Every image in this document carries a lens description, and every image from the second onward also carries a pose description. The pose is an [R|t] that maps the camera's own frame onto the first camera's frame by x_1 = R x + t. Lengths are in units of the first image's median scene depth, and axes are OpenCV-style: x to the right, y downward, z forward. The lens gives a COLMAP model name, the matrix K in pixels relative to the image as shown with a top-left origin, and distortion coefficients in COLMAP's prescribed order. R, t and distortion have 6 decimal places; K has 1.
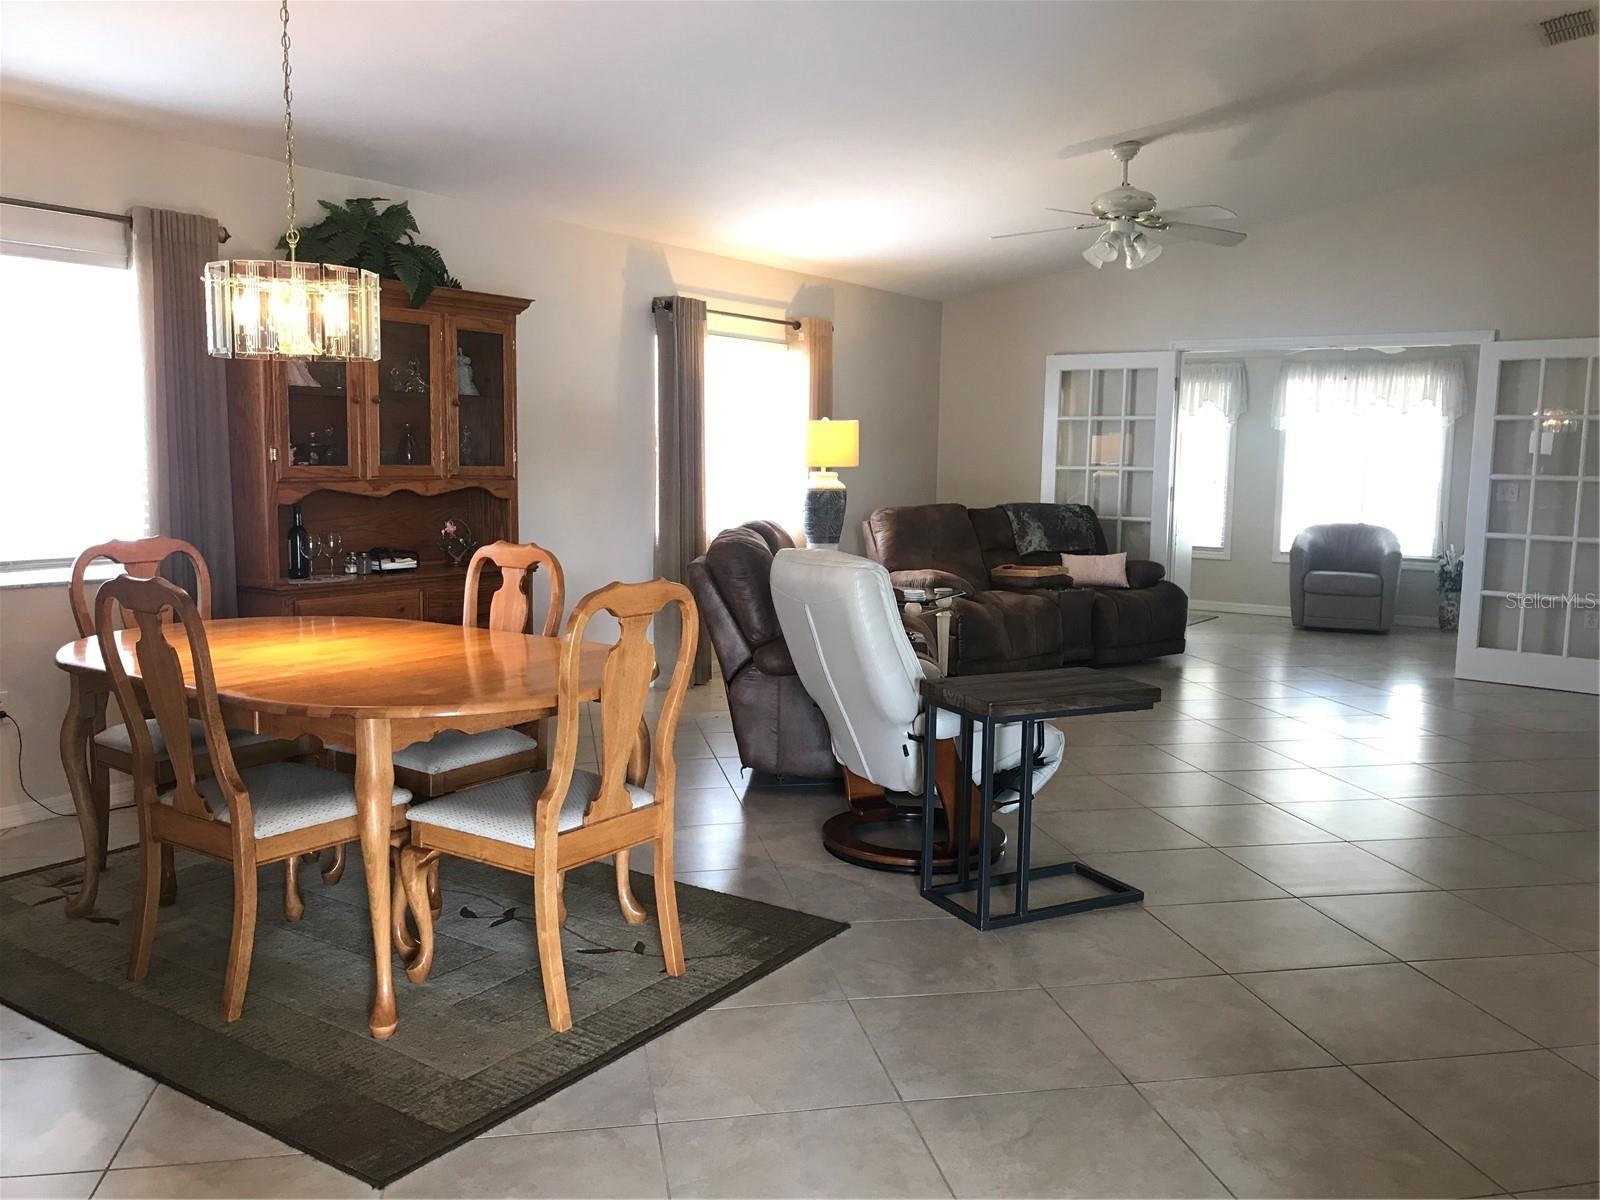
lens RADIAL K [[1308.6, 0, 800.0], [0, 1308.6, 600.0], [0, 0, 1]] dist [0.040339, -0.041396]
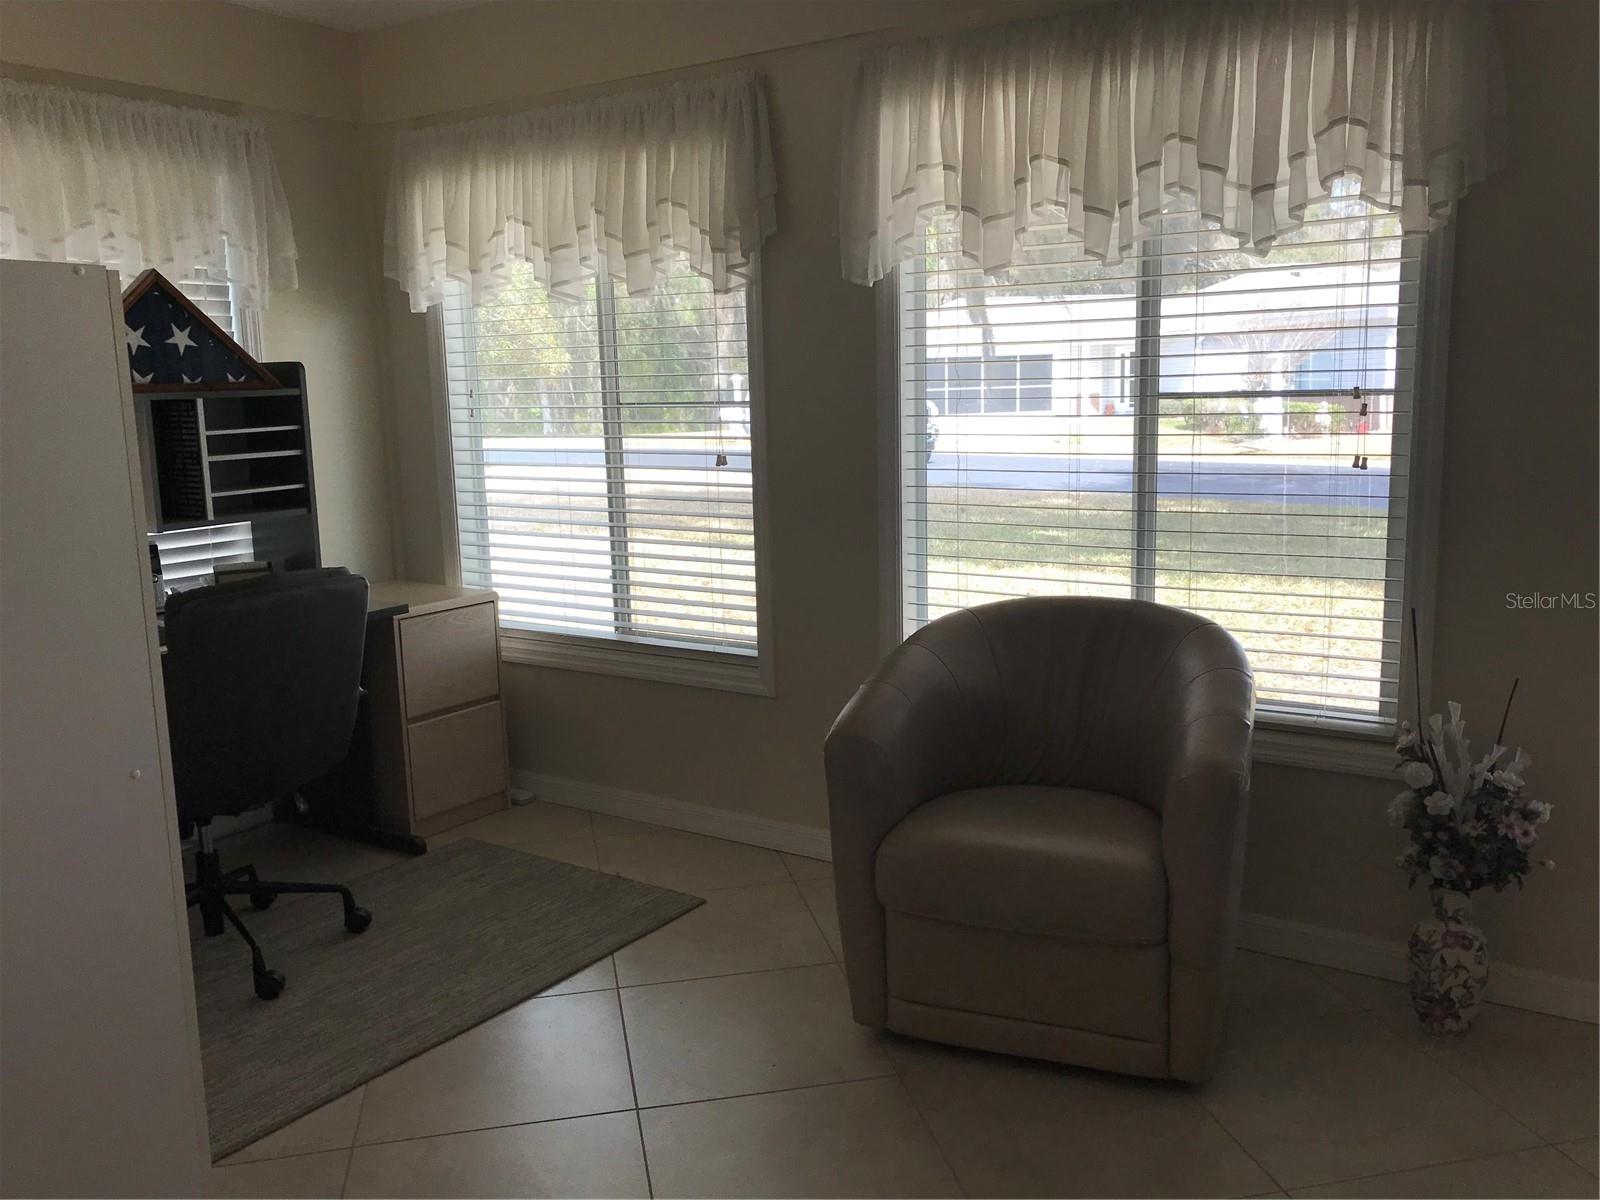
lens RADIAL K [[1308.6, 0, 800.0], [0, 1308.6, 600.0], [0, 0, 1]] dist [0.040339, -0.041396]
pose [[0.999033, -0.042173, 0.012437, 0.665071], [0.041550, 0.998043, 0.046725, -0.141248], [-0.014383, -0.046163, 0.998830, 1.359258]]
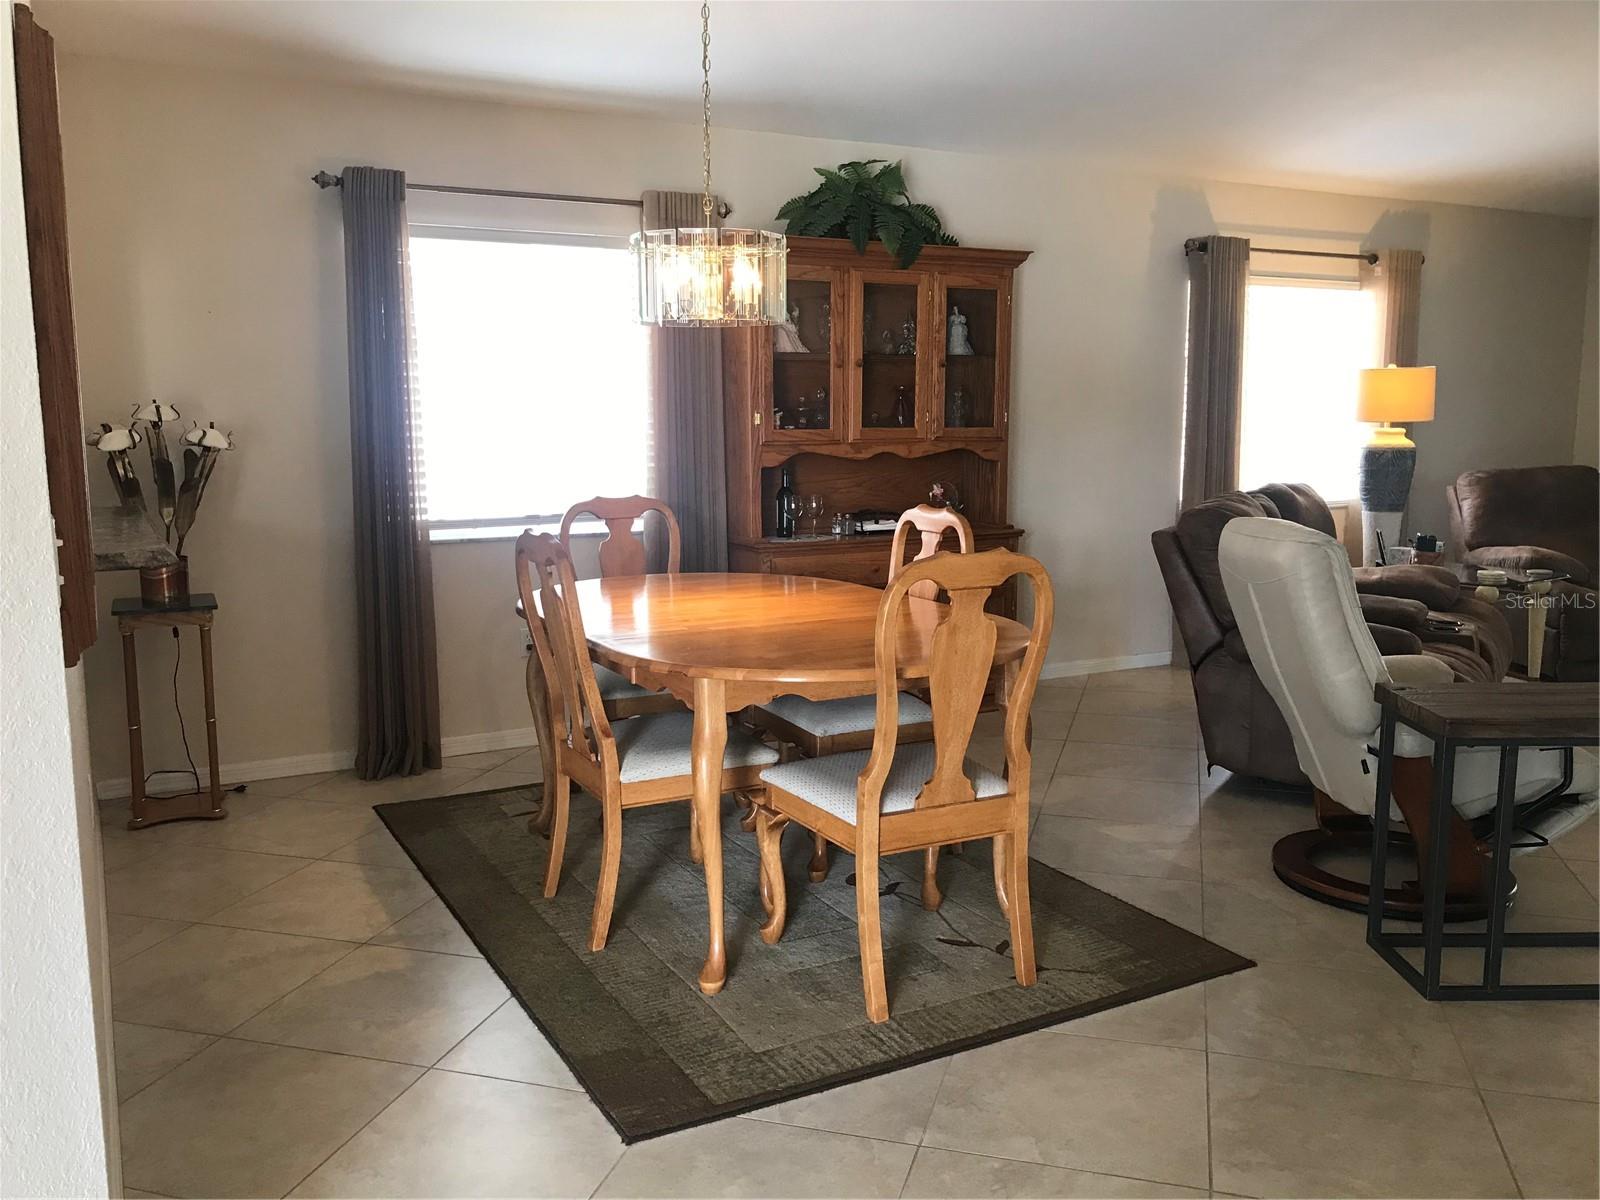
lens RADIAL K [[1308.6, 0, 800.0], [0, 1308.6, 600.0], [0, 0, 1]] dist [0.040339, -0.041396]
pose [[0.888048, 0.048569, -0.457179, 0.101940], [-0.035793, 0.998690, 0.036572, -0.004810], [0.458356, -0.016114, 0.888623, 0.074247]]
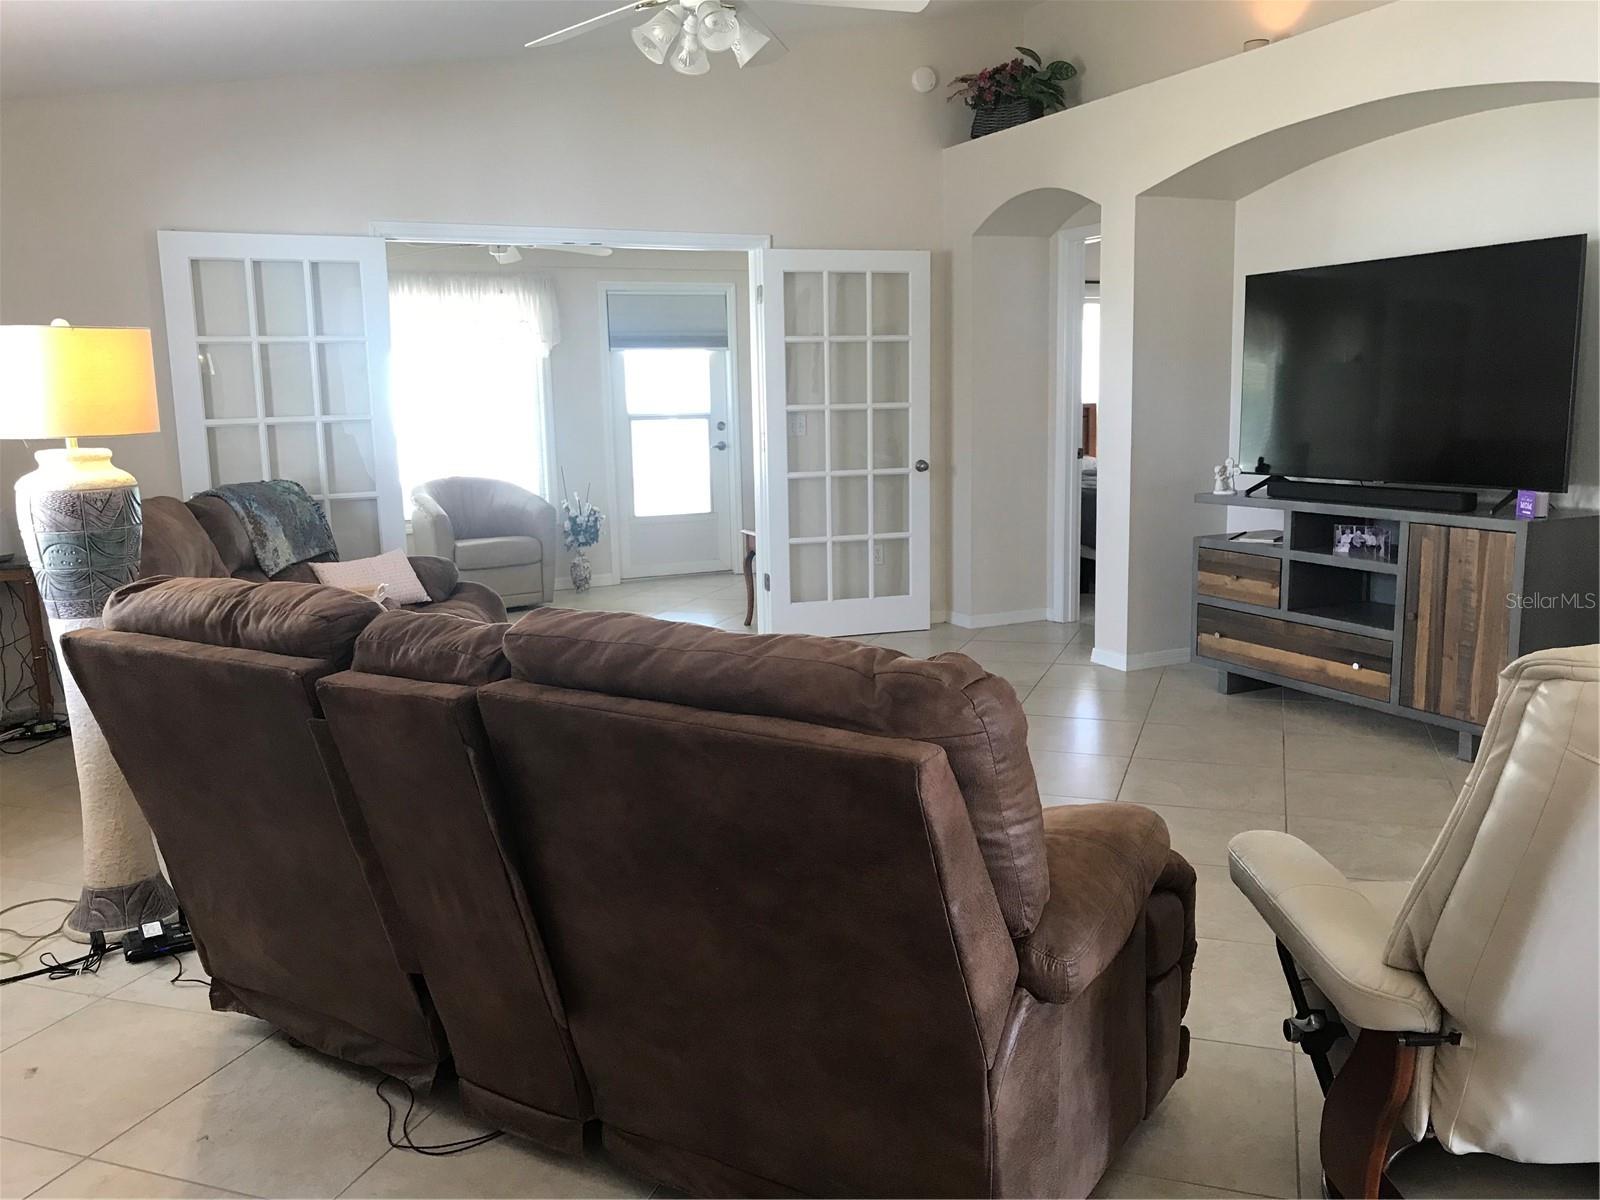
lens RADIAL K [[1308.6, 0, 800.0], [0, 1308.6, 600.0], [0, 0, 1]] dist [0.040339, -0.041396]
pose [[0.508981, -0.161835, 0.845428, -0.314004], [0.125712, 0.985612, 0.112986, -0.091661], [-0.851549, 0.048773, 0.522002, 0.767760]]
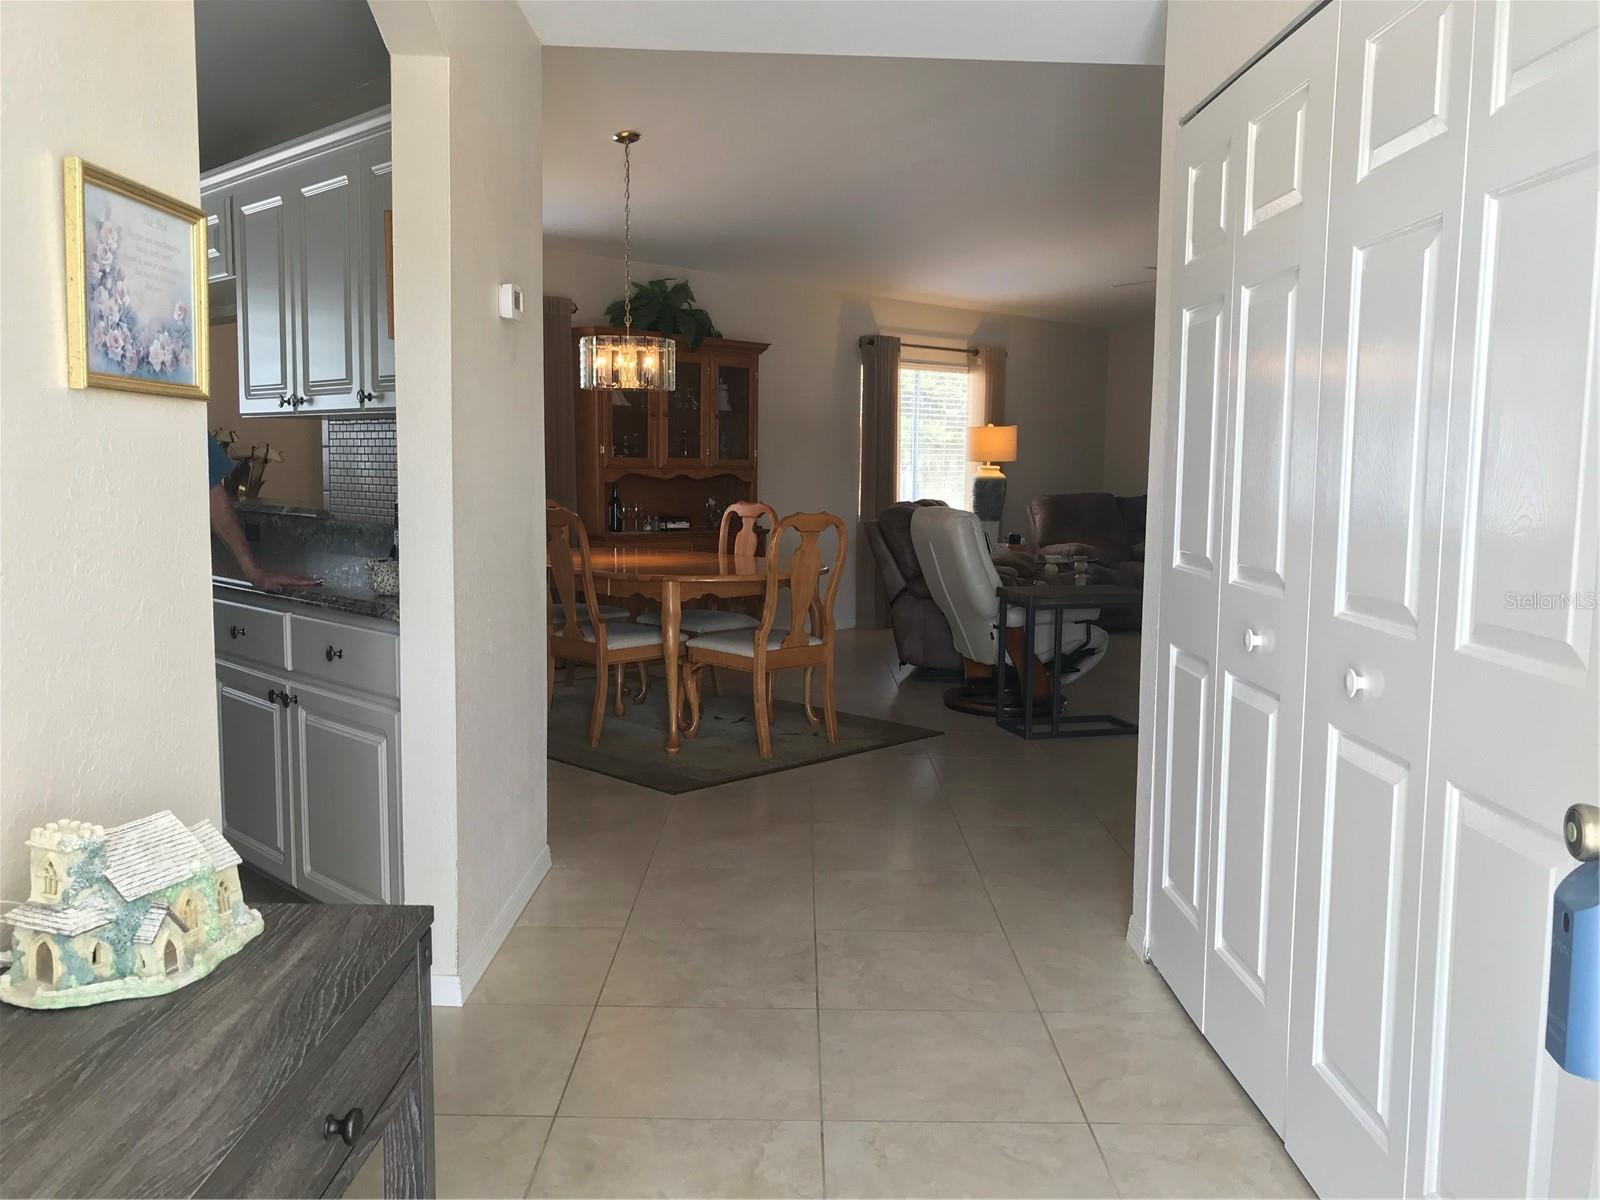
lens RADIAL K [[1302.6, 0, 800.0], [0, 1302.6, 600.0], [0, 0, 1]] dist [0.161629, -0.002159]
pose [[0.981743, 0.018001, -0.189359, 0.110514], [-0.019867, 0.999771, -0.007964, 0.065904], [0.189172, 0.011581, 0.981876, -0.419502]]
